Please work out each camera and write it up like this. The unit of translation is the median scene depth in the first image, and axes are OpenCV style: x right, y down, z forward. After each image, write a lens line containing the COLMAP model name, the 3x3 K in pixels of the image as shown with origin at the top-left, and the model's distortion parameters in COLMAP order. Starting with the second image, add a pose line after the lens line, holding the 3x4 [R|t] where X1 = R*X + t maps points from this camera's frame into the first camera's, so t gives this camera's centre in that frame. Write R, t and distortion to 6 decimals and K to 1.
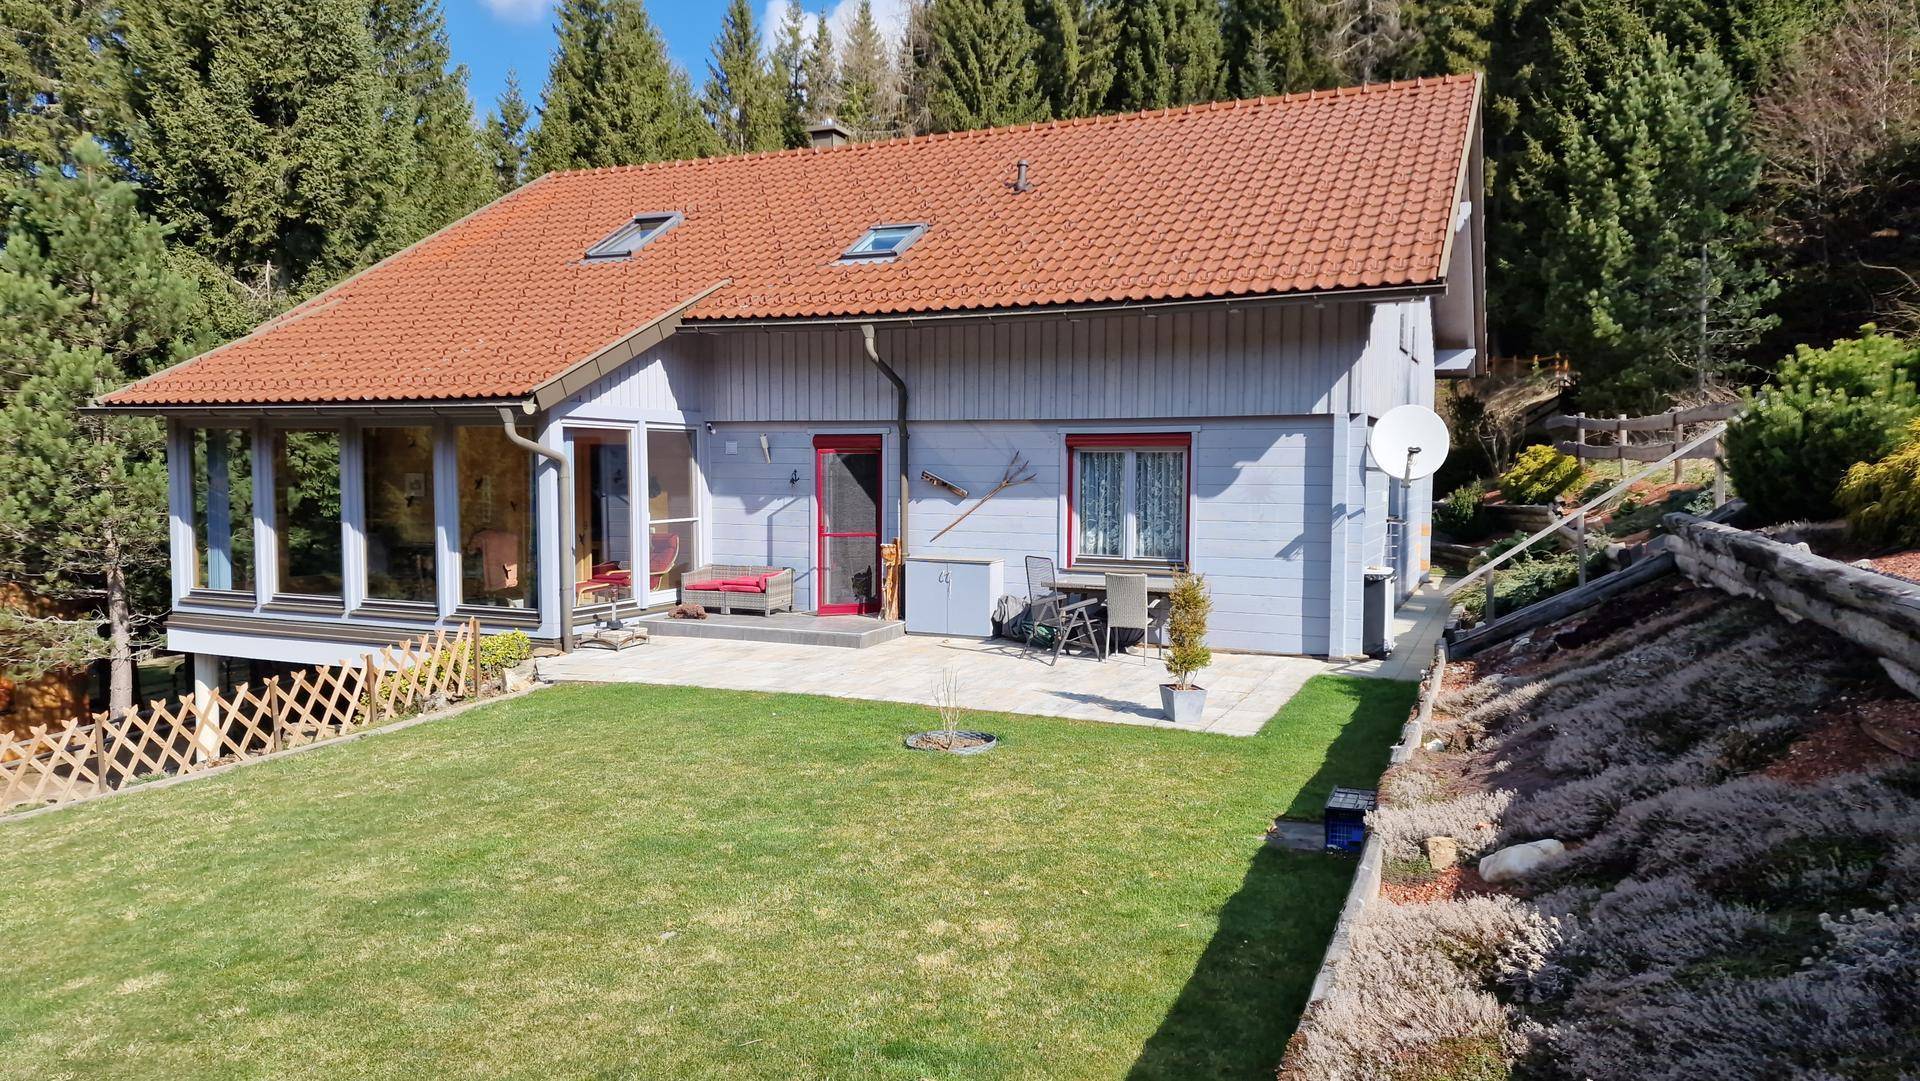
lens RADIAL K [[1272.5, 0, 954.0], [0, 1272.5, 539.1], [0, 0, 1]] dist [0.085192, -0.077583]
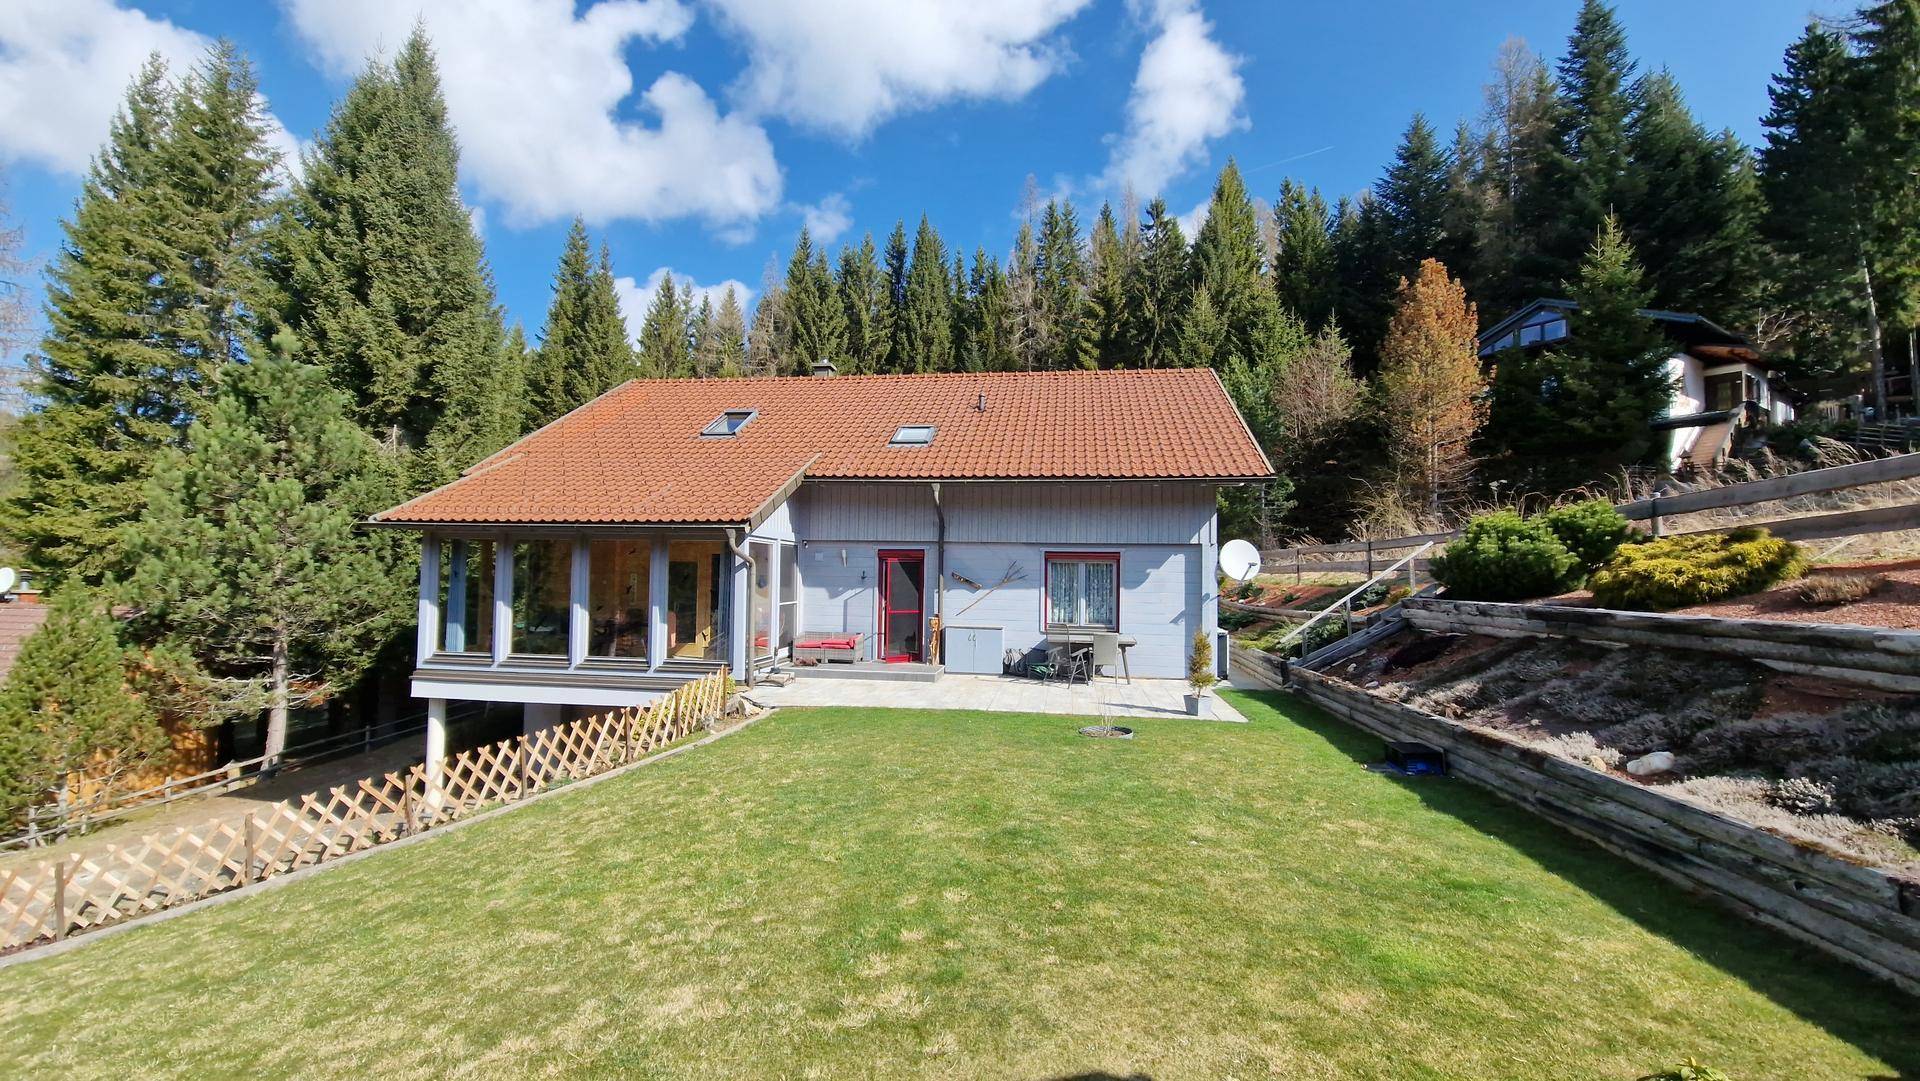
lens RADIAL K [[780.0, 0, 950.3], [0, 780.0, 543.1], [0, 0, 1]] dist [0.014007, -0.007918]
pose [[0.963755, 0.020680, 0.265987, -0.293030], [0.005465, 0.995252, -0.097183, 0.006416], [-0.266734, 0.095114, 0.959065, 0.027065]]
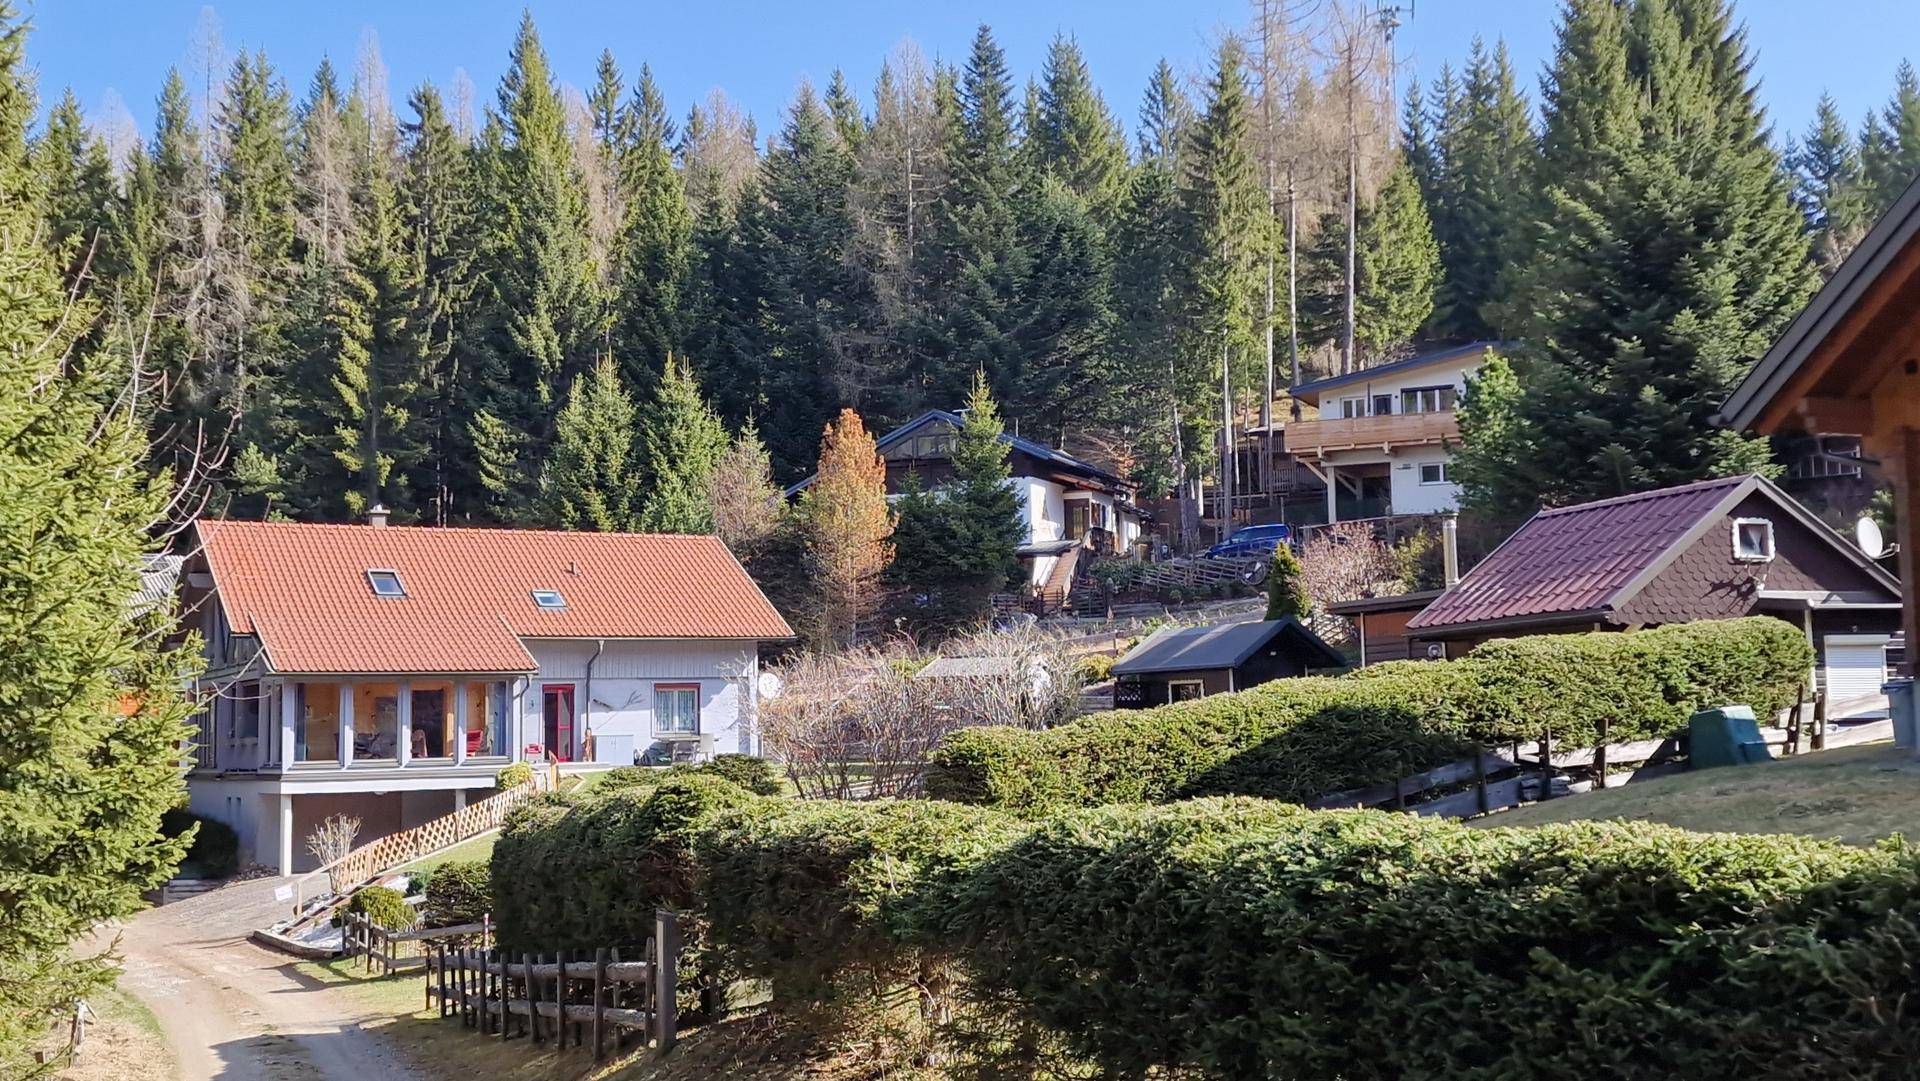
lens RADIAL K [[2233.4, 0, 1086.0], [0, 2233.4, 543.3], [0, 0, 1]] dist [0.016067, 0.001052]
pose [[0.570374, 0.049755, 0.819877, -2.907062], [0.075465, 0.990768, -0.112625, 0.195444], [-0.817911, 0.126110, 0.561354, -2.113973]]
